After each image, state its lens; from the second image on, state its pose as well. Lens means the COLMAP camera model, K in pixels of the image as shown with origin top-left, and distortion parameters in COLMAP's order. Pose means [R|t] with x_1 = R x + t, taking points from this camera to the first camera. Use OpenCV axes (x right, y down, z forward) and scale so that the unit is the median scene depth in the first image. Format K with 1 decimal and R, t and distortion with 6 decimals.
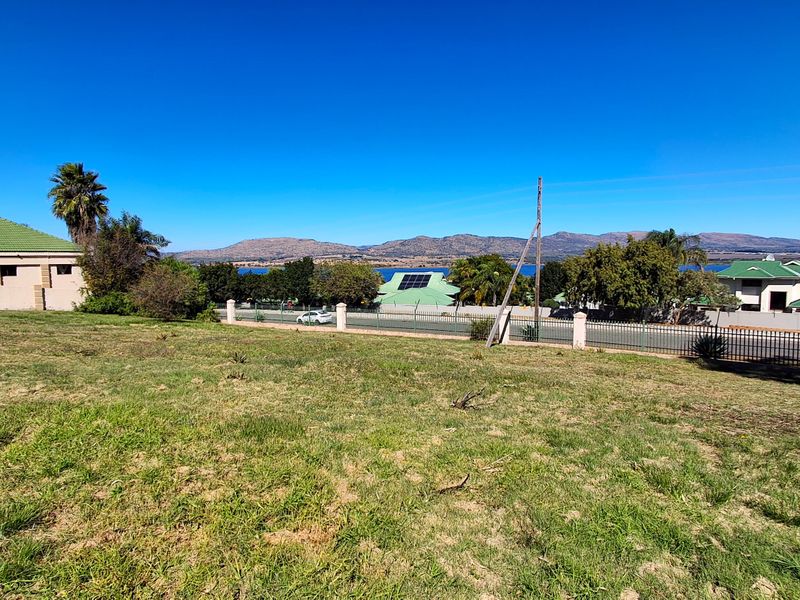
lens RADIAL K [[482.4, 0, 400.0], [0, 482.4, 300.0], [0, 0, 1]] dist [-0.001297, -0.000233]
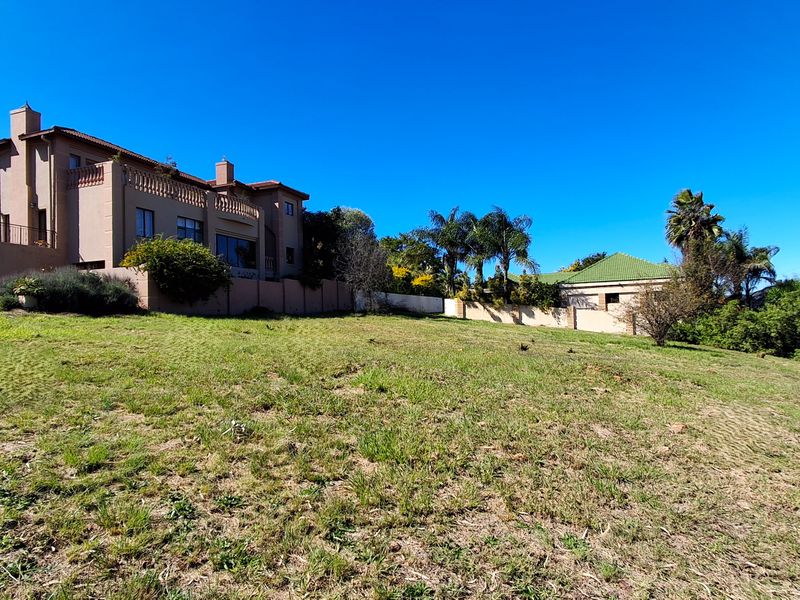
lens RADIAL K [[482.4, 0, 400.0], [0, 482.4, 300.0], [0, 0, 1]] dist [-0.001297, -0.000233]
pose [[0.191090, -0.034337, -0.980972, 0.189161], [-0.054076, 0.997502, -0.045450, 0.020280], [0.980082, 0.061732, 0.188756, 0.298362]]
